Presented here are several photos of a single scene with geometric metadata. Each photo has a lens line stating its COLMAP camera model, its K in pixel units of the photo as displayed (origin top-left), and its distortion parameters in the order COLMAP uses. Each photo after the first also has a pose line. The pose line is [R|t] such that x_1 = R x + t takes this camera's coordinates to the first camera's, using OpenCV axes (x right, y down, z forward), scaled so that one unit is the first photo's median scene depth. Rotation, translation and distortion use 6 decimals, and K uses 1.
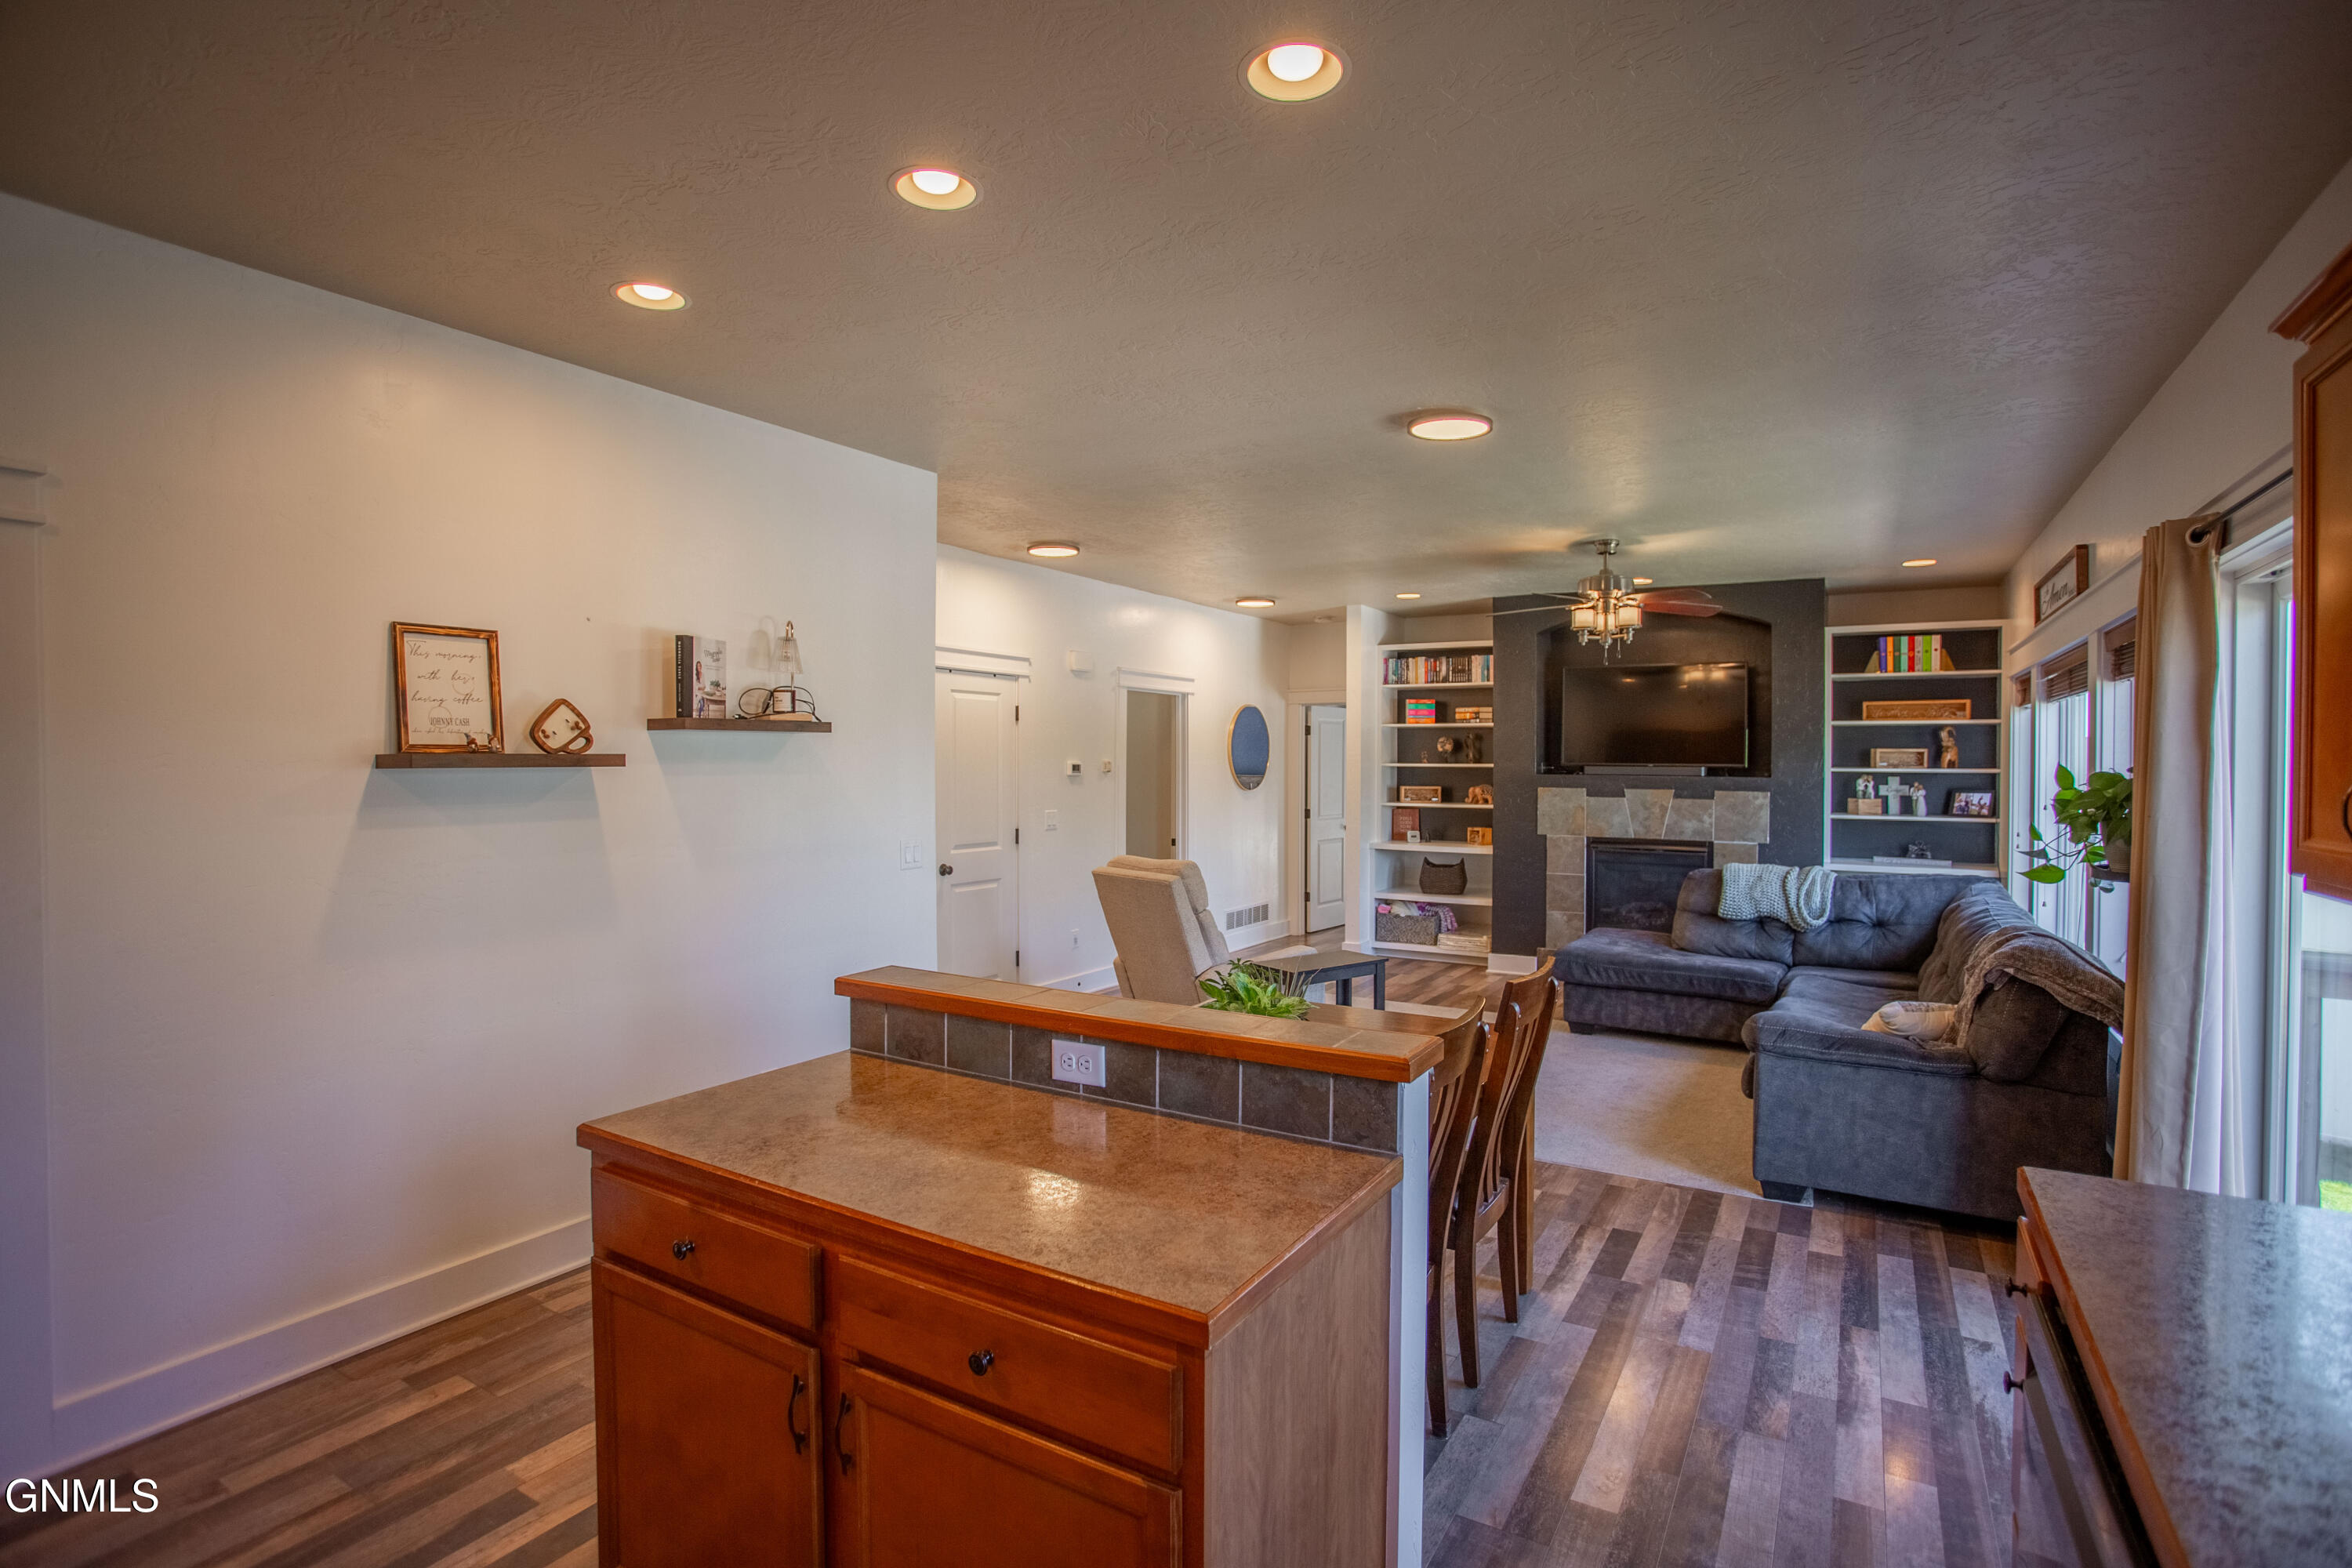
lens RADIAL K [[1147.2, 0, 1174.2], [0, 1147.2, 776.5], [0, 0, 1]] dist [-0.016575, 0.001397]
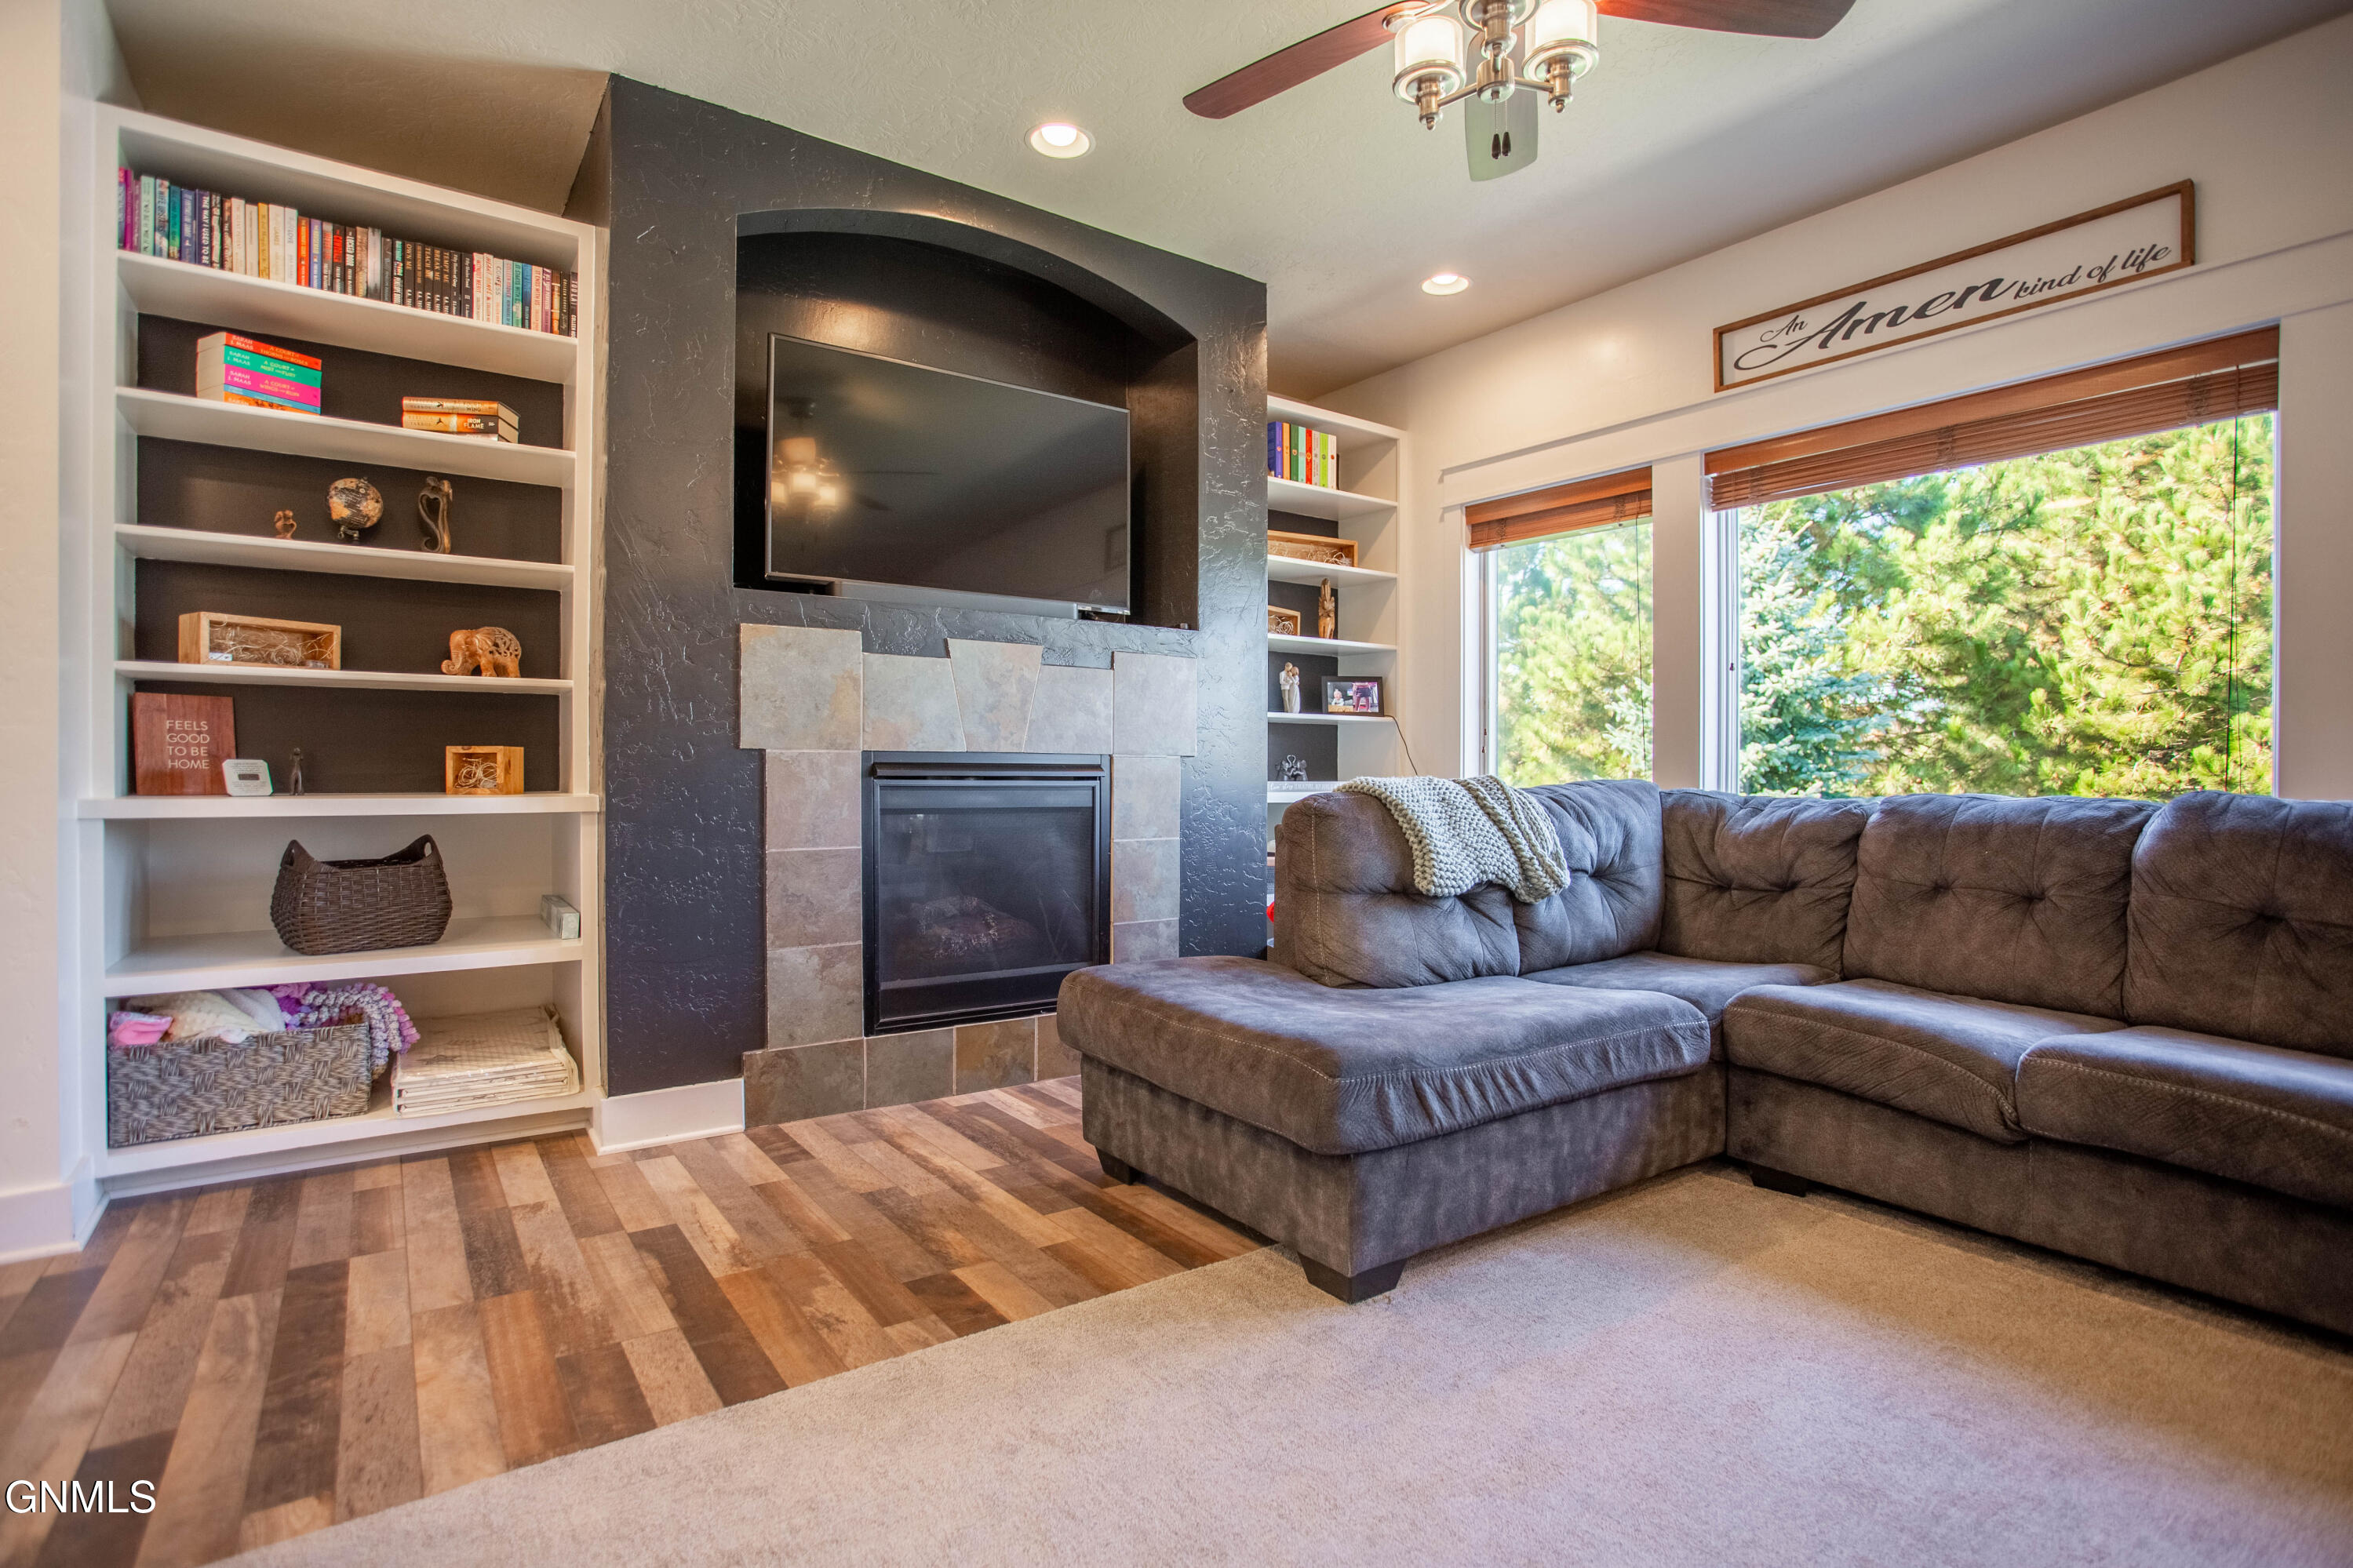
lens RADIAL K [[1147.6, 0, 1169.5], [0, 1147.6, 769.4], [0, 0, 1]] dist [-0.016575, 0.001397]
pose [[0.393800, 0.001580, 0.919195, 0.025603], [0.010523, 0.999925, -0.006227, 0.056773], [-0.919136, 0.012125, 0.393754, 0.671634]]
